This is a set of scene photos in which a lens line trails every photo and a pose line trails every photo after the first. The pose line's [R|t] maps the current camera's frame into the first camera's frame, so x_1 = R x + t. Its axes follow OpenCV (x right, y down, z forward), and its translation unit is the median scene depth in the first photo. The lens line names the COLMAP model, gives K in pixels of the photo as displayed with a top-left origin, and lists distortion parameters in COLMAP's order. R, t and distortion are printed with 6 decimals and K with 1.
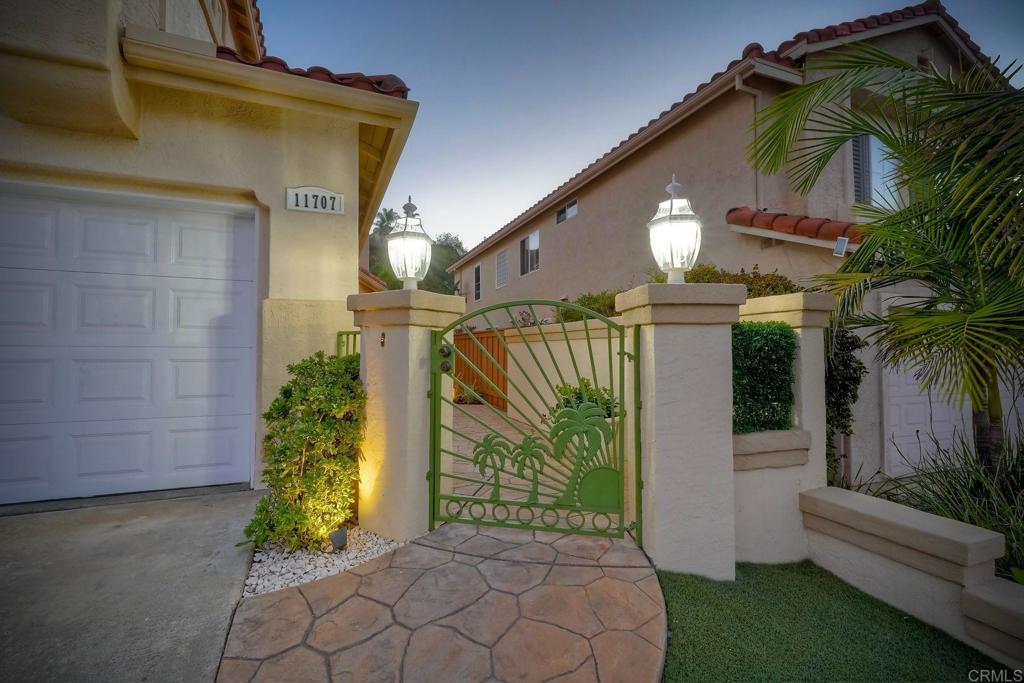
lens RADIAL K [[455.1, 0, 512.0], [0, 455.1, 341.5], [0, 0, 1]] dist [-0.003712, 0.000529]
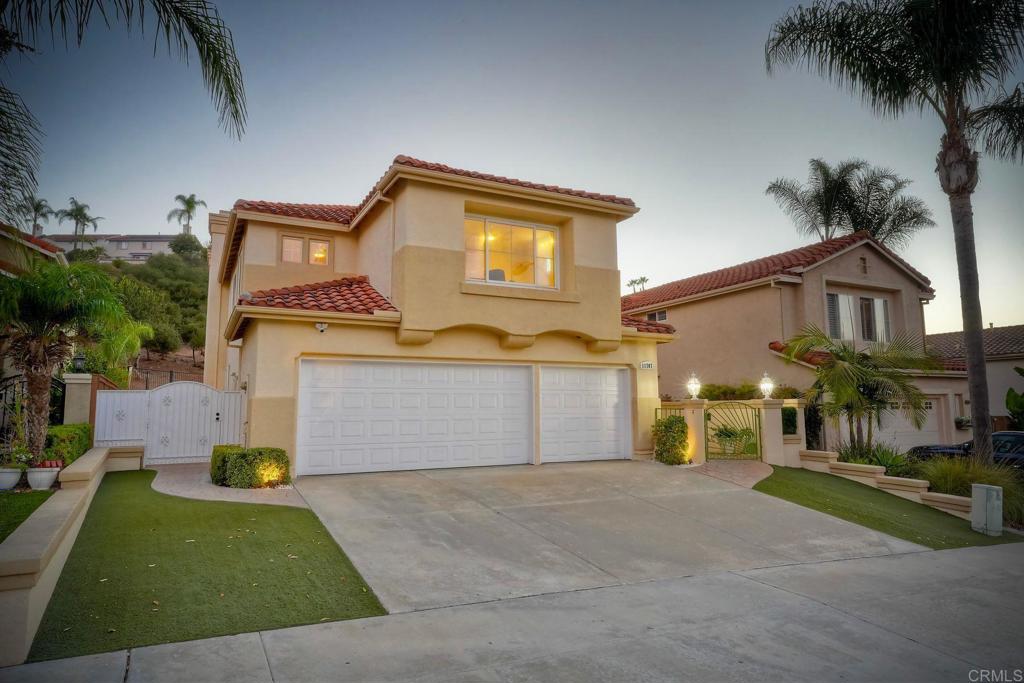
lens RADIAL K [[616.7, 0, 512.0], [0, 616.7, 341.5], [0, 0, 1]] dist [0.006411, 0.000738]
pose [[0.996346, 0.004154, 0.085303, -2.265468], [0.003049, 0.996449, -0.084138, -0.161309], [-0.085350, 0.084091, 0.992796, -4.106527]]
